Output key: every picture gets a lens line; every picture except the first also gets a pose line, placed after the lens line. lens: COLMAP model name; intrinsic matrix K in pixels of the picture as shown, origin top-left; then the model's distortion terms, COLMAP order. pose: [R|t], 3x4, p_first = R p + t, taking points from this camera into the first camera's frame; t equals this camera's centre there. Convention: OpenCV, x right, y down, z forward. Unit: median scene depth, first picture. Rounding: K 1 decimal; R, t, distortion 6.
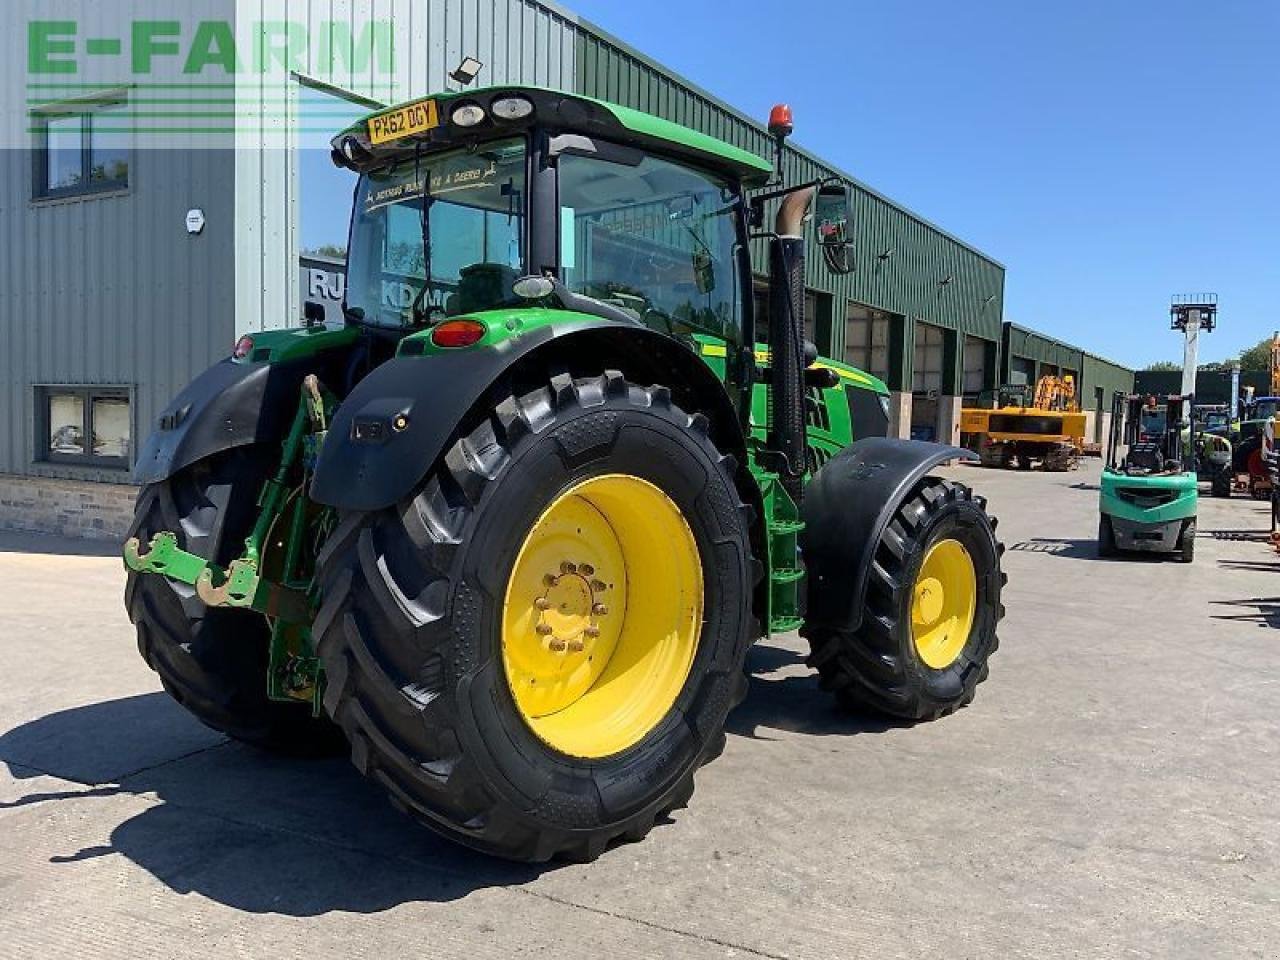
lens RADIAL K [[1060.1, 0, 636.7], [0, 1060.1, 477.0], [0, 0, 1]] dist [0.061530, -0.117920]
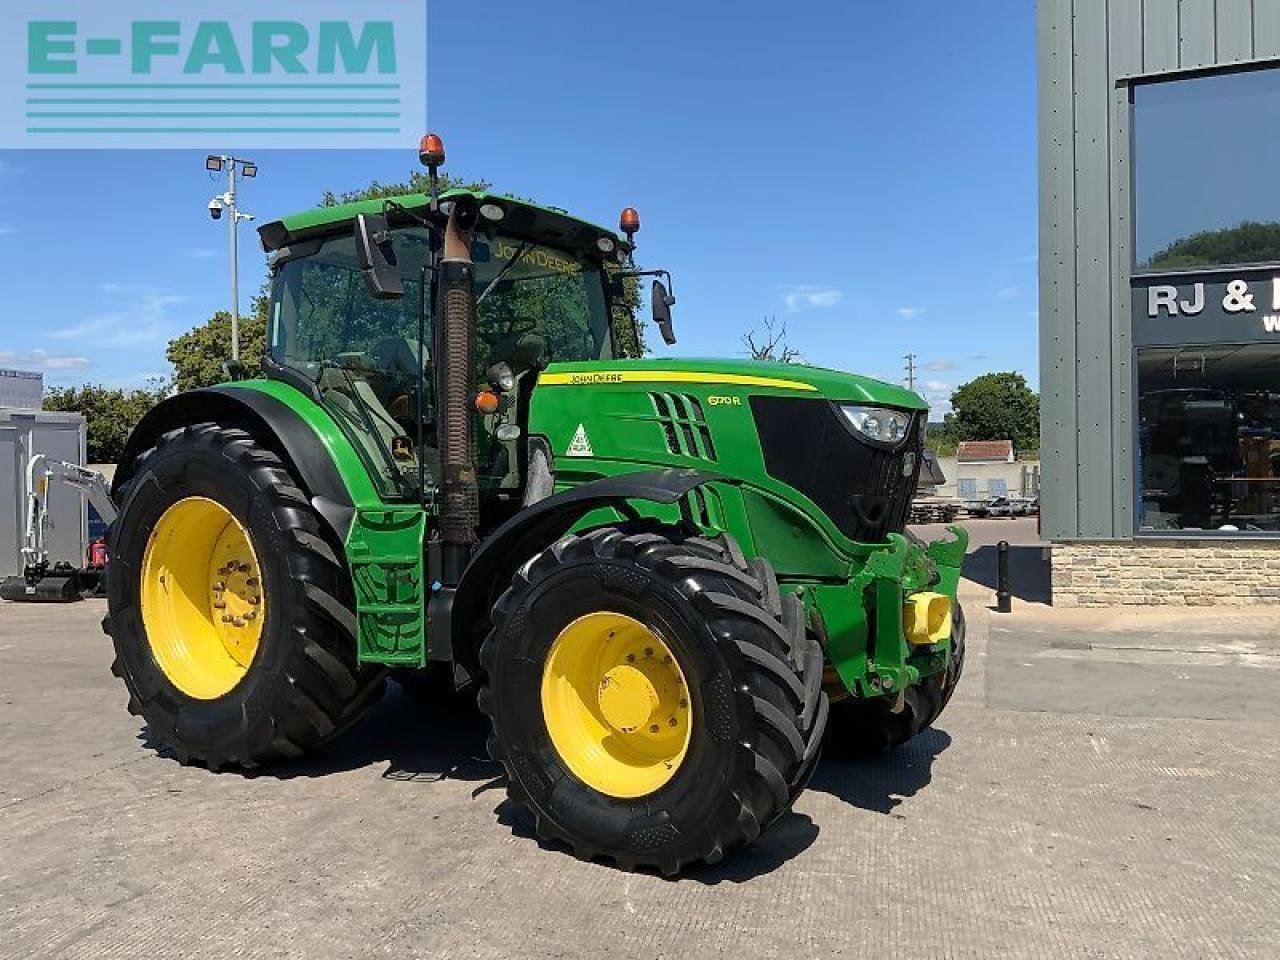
lens RADIAL K [[1060.1, 0, 641.9], [0, 1060.1, 476.7], [0, 0, 1]] dist [0.061530, -0.117920]
pose [[0.168789, -0.005835, -0.985635, 1.208574], [-0.039711, 0.999130, -0.012716, -0.028870], [0.984852, 0.041287, 0.168411, 1.099568]]
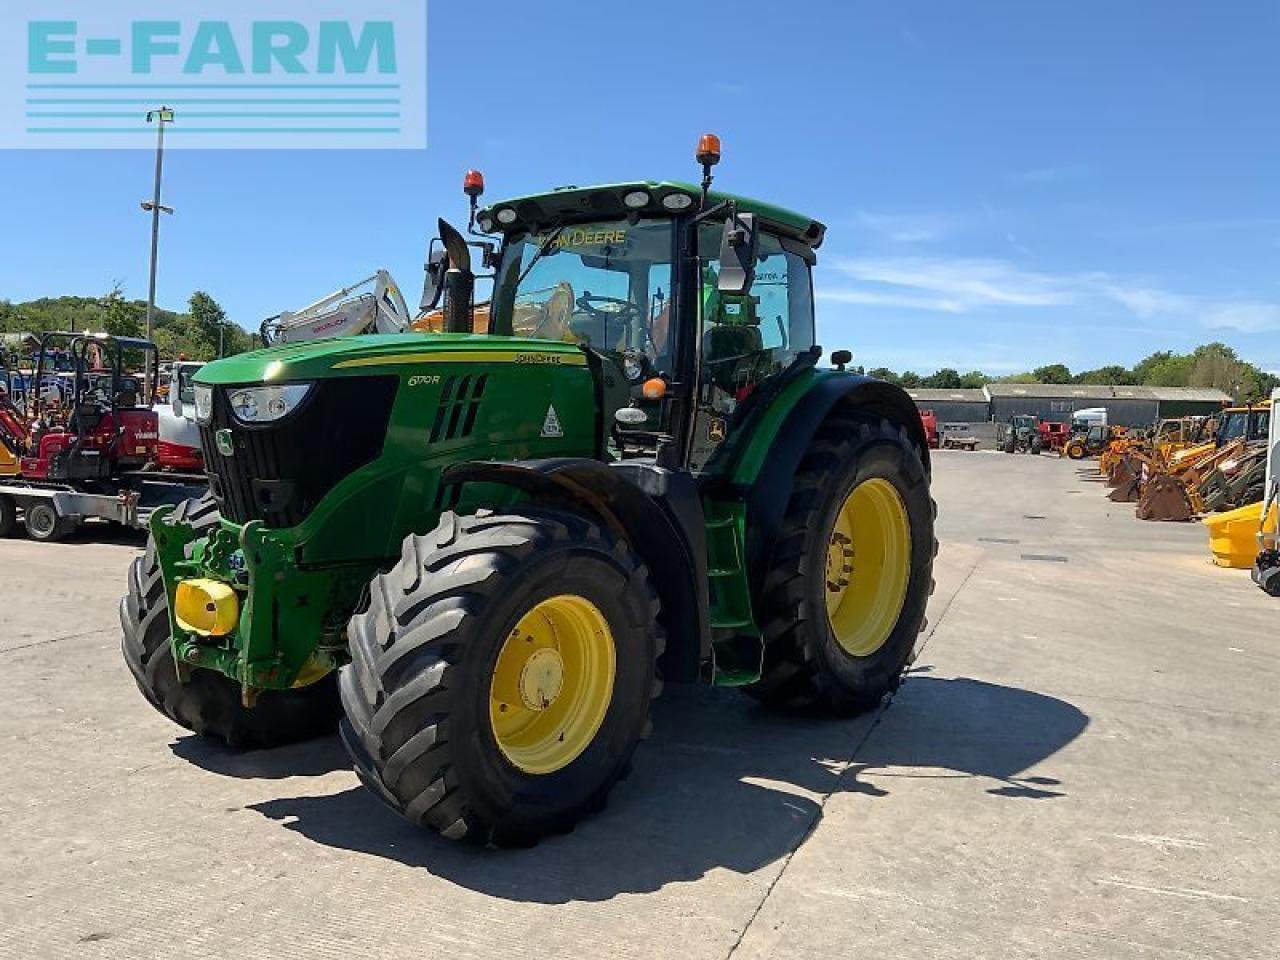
lens RADIAL K [[1060.1, 0, 639.7], [0, 1060.1, 479.6], [0, 0, 1]] dist [0.061530, -0.117920]
pose [[-0.995895, -0.046599, -0.077604, 0.026648], [-0.055293, 0.991948, 0.113938, -0.152121], [0.071670, 0.117761, -0.990452, 2.413924]]
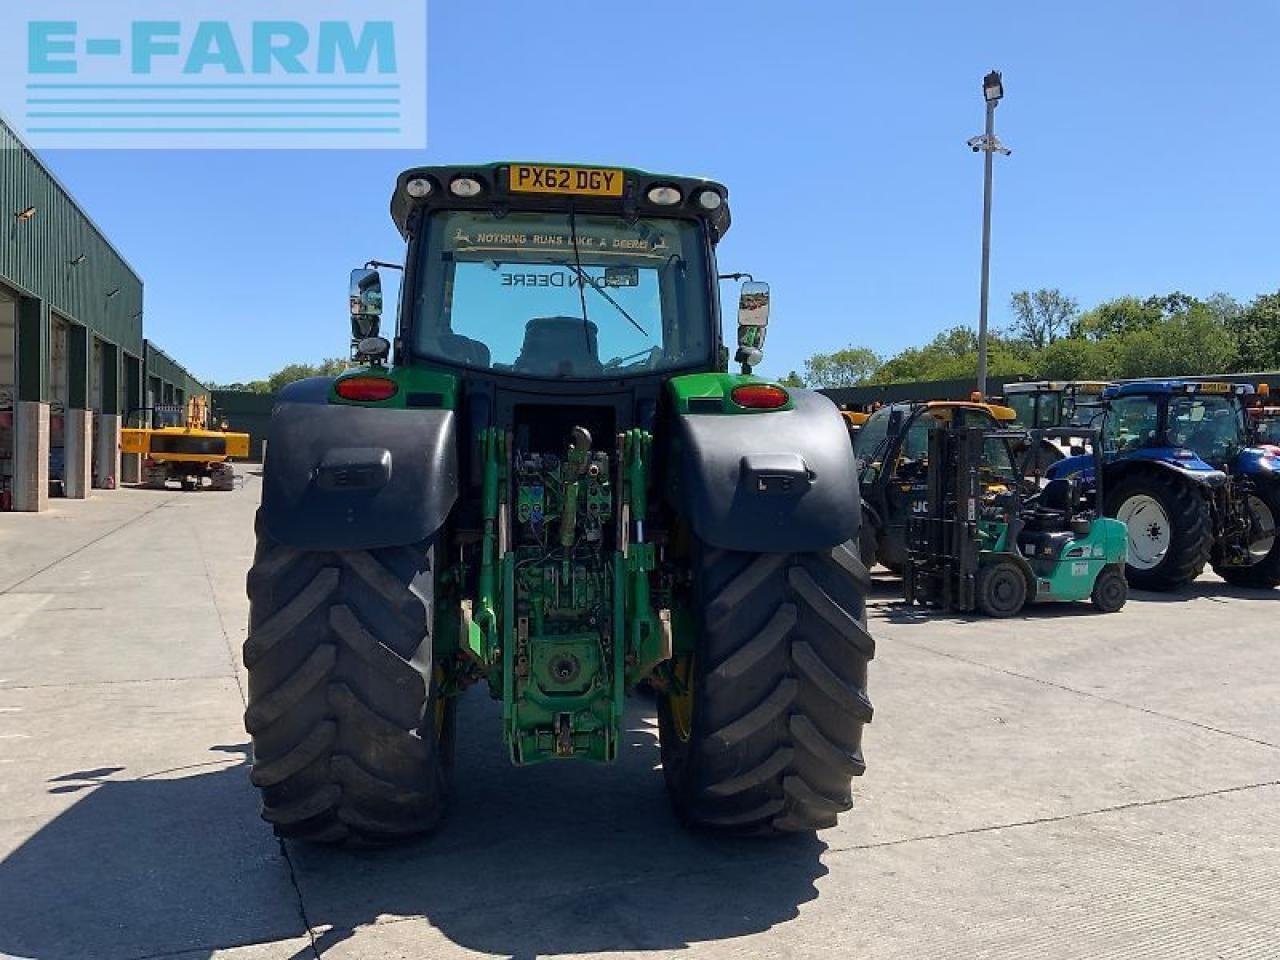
lens RADIAL K [[1060.1, 0, 635.7], [0, 1060.1, 483.0], [0, 0, 1]] dist [0.061530, -0.117920]
pose [[0.648546, -0.028570, 0.760639, -0.911449], [0.035517, 0.999343, 0.007252, -0.044432], [-0.760347, 0.022313, 0.649134, 0.276638]]
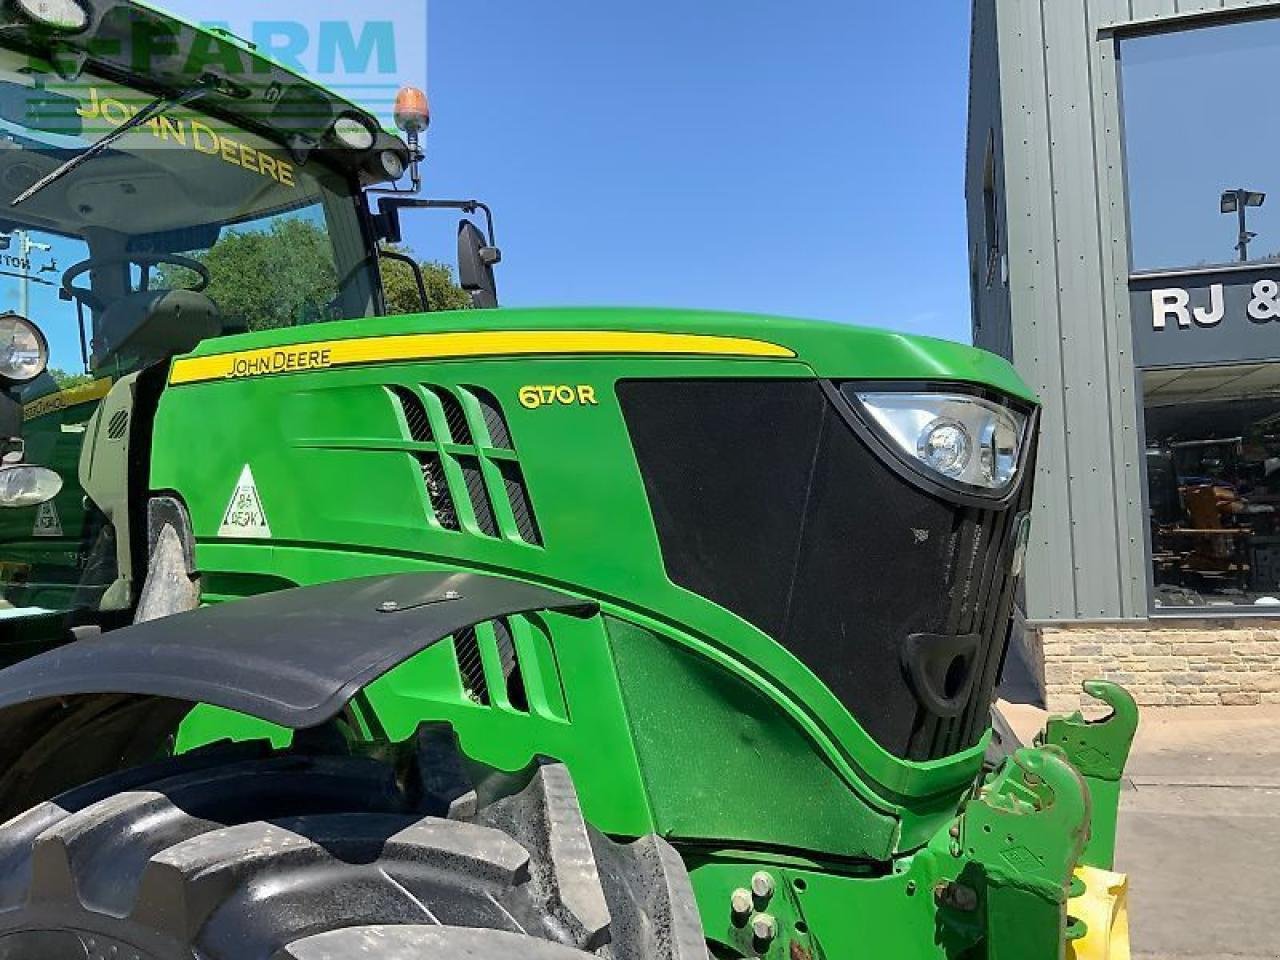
lens RADIAL K [[1060.1, 0, 638.8], [0, 1060.1, 478.4], [0, 0, 1]] dist [0.061530, -0.117920]
pose [[0.255945, -0.066452, -0.964405, 0.636968], [-0.014093, 0.997272, -0.072457, -0.055706], [0.966589, 0.032136, 0.254310, 1.268065]]
